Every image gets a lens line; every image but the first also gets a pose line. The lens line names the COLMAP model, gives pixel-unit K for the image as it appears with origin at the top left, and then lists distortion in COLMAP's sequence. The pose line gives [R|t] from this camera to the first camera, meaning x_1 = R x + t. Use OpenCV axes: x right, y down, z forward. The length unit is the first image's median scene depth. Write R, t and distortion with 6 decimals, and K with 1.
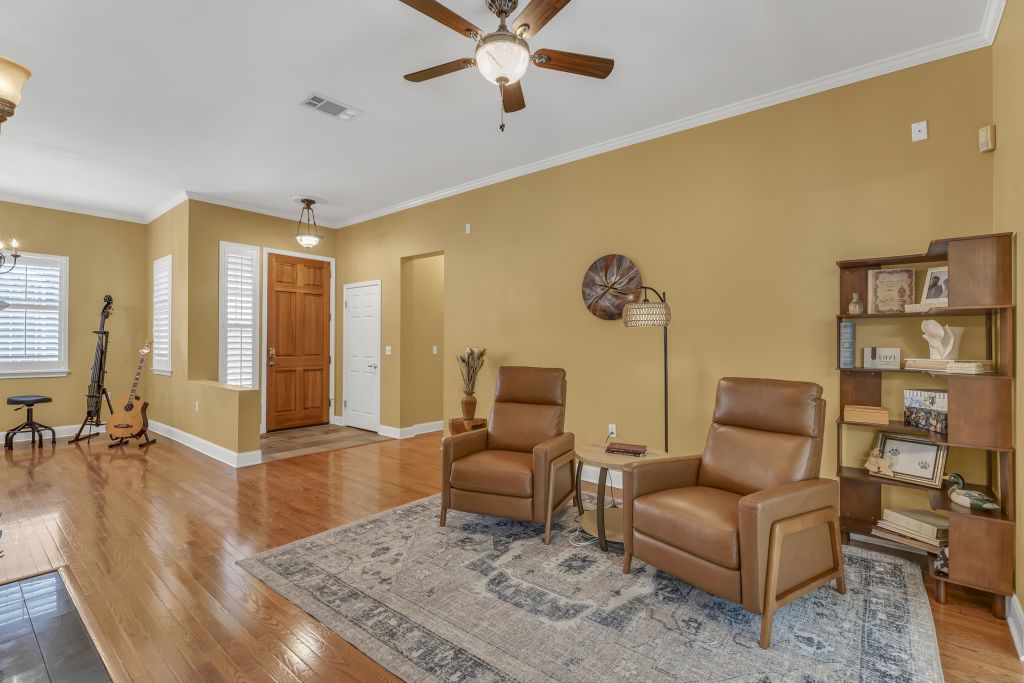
lens RADIAL K [[466.6, 0, 512.4], [0, 466.6, 340.4], [0, 0, 1]] dist [0.000029, -0.001984]
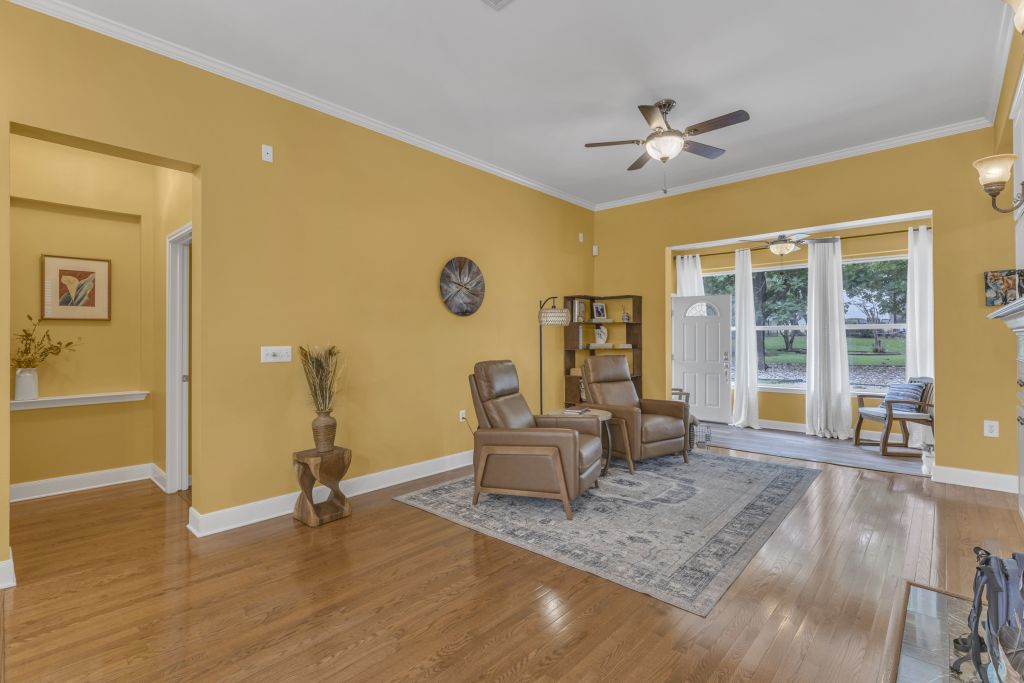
lens RADIAL K [[466.6, 0, 518.0], [0, 466.6, 337.1], [0, 0, 1]] dist [0.000029, -0.001984]
pose [[0.054281, -0.002077, 0.998524, -0.891191], [-0.004096, 0.999989, 0.002303, 0.002482], [-0.998517, -0.004215, 0.054272, 0.814234]]
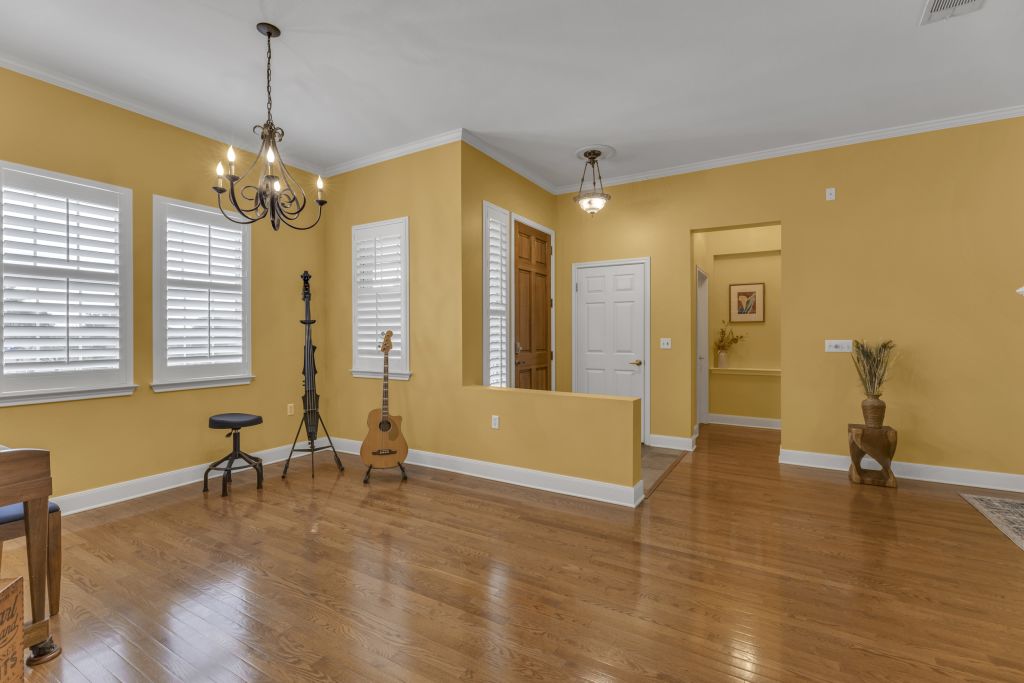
lens RADIAL K [[466.6, 0, 512.0], [0, 466.6, 337.5], [0, 0, 1]] dist [0.000029, -0.001984]
pose [[0.988968, -0.007947, 0.147915, -0.989962], [0.005860, 0.999877, 0.014537, -0.003111], [-0.148012, -0.013510, 0.988893, 0.351010]]
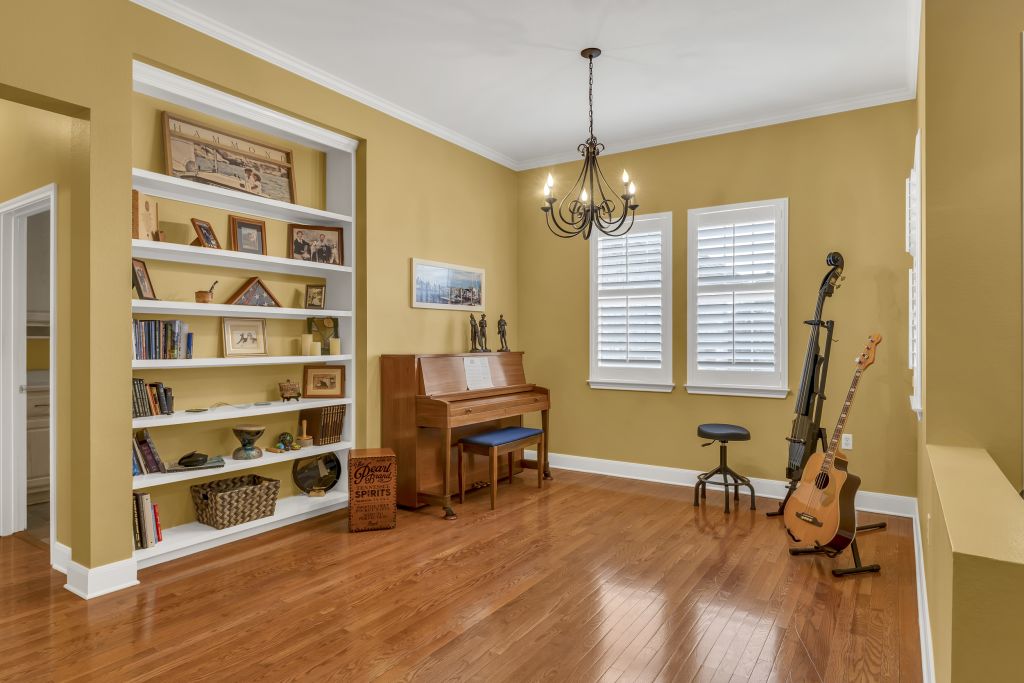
lens RADIAL K [[580.9, 0, 507.6], [0, 580.9, 347.9], [0, 0, 1]] dist [-0.000691, 0.000087]
pose [[0.092107, 0.007478, -0.995721, -0.368935], [0.012075, 0.999890, 0.008626, 0.002124], [0.995676, -0.012818, 0.092007, 0.855526]]
